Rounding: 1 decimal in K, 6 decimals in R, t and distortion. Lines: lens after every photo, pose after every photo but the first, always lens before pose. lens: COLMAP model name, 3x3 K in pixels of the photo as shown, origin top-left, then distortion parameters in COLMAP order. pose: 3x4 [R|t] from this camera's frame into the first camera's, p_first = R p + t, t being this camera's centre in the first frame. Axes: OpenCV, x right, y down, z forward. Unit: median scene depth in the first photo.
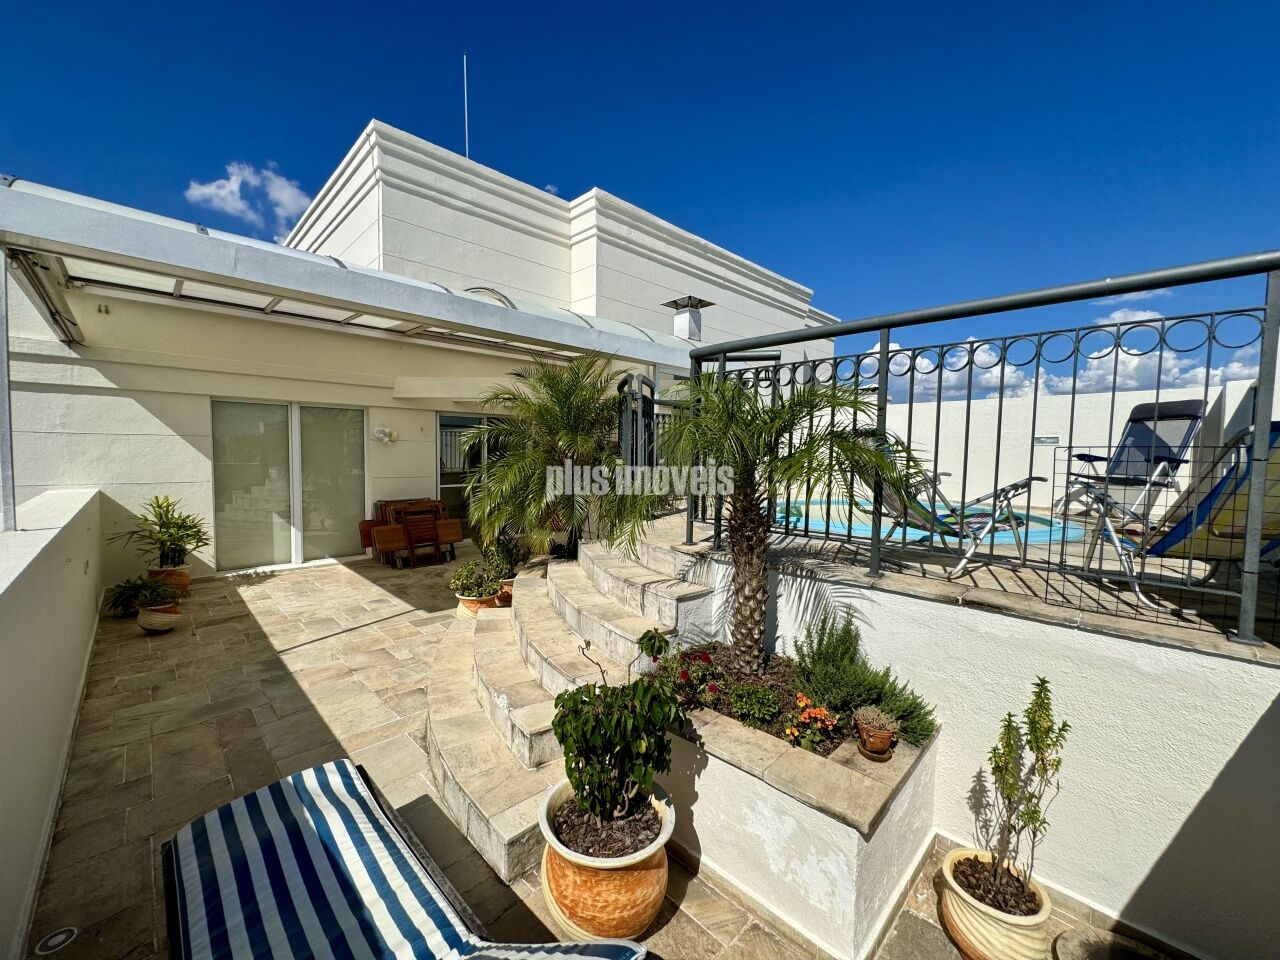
lens RADIAL K [[511.7, 0, 639.5], [0, 511.7, 478.7], [0, 0, 1]] dist [0.000039, -0.000049]
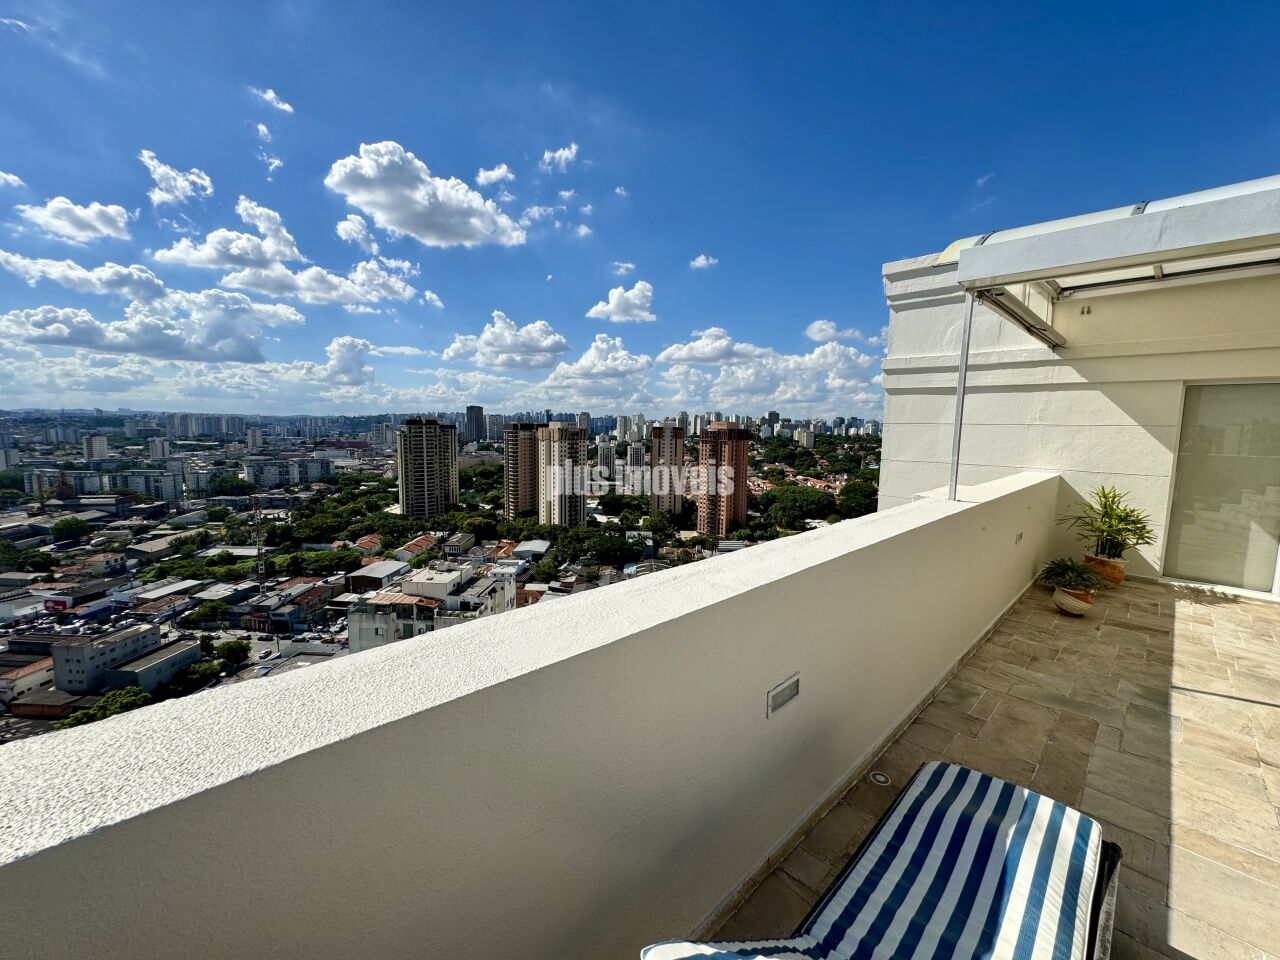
lens RADIAL K [[511.7, 0, 639.5], [0, 511.7, 478.7], [0, 0, 1]] dist [0.000039, -0.000049]
pose [[-0.010967, 0.095982, -0.995323, 0.085858], [-0.067879, 0.993015, 0.096507, -0.017077], [0.997633, 0.068620, -0.004375, 0.085761]]
